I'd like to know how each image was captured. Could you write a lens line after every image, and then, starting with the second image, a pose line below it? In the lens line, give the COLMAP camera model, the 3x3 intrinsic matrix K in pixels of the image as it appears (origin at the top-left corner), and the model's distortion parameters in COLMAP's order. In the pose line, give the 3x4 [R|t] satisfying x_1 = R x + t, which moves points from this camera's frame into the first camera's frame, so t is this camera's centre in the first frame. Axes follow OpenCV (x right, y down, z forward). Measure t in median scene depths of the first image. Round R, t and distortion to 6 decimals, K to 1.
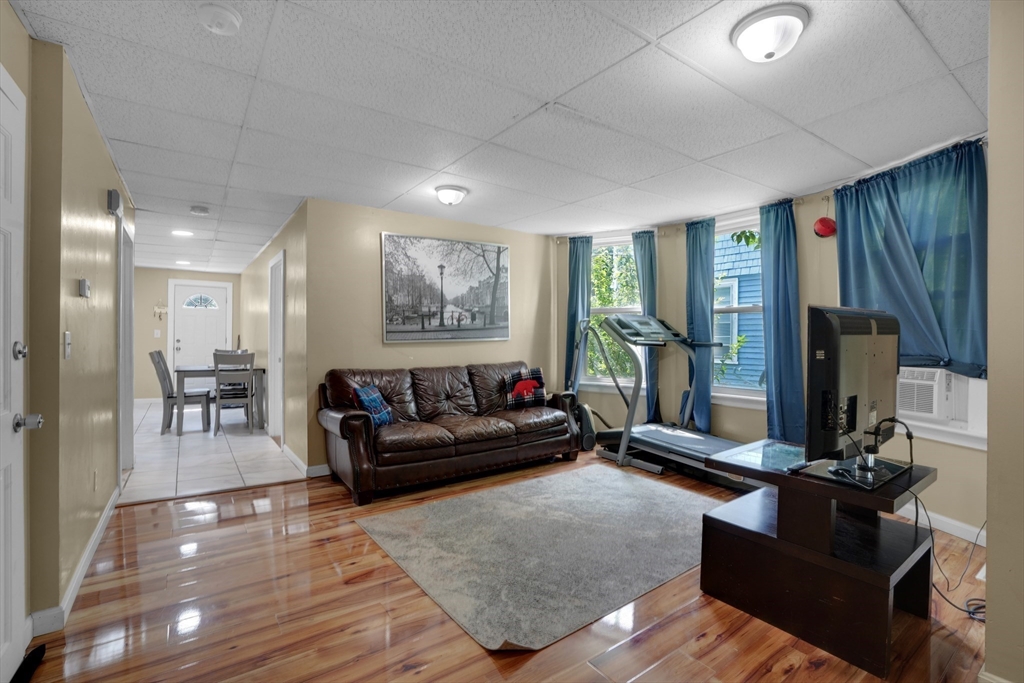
lens RADIAL K [[470.7, 0, 517.4], [0, 470.7, 331.7], [0, 0, 1]] dist [-0.079890, 0.028814]
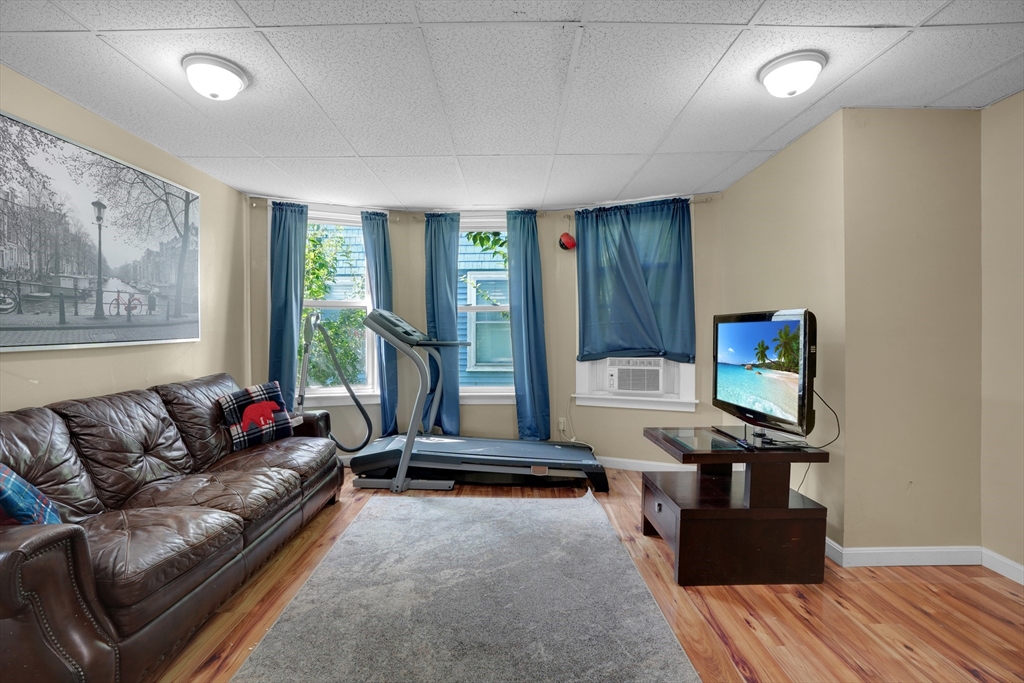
lens RADIAL K [[465.7, 0, 506.4], [0, 465.7, 334.2], [0, 0, 1]] dist [-0.073589, 0.028084]
pose [[0.590275, -0.002901, 0.807197, -0.310921], [-0.003729, 0.999973, 0.006321, 0.001856], [-0.807194, -0.006741, 0.590248, 0.350276]]
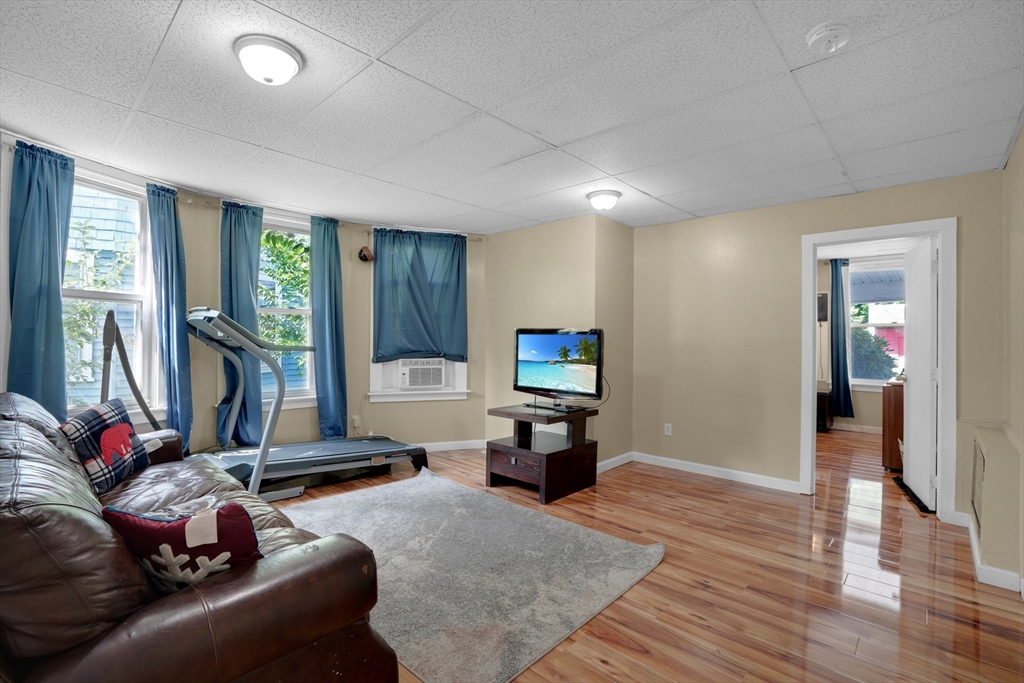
lens RADIAL K [[465.7, 0, 506.4], [0, 465.7, 334.2], [0, 0, 1]] dist [-0.073589, 0.028084]
pose [[-0.182215, 0.003057, 0.983254, -0.558167], [-0.023180, 0.999704, -0.007404, -0.002095], [-0.982985, -0.024141, -0.182090, 0.699730]]
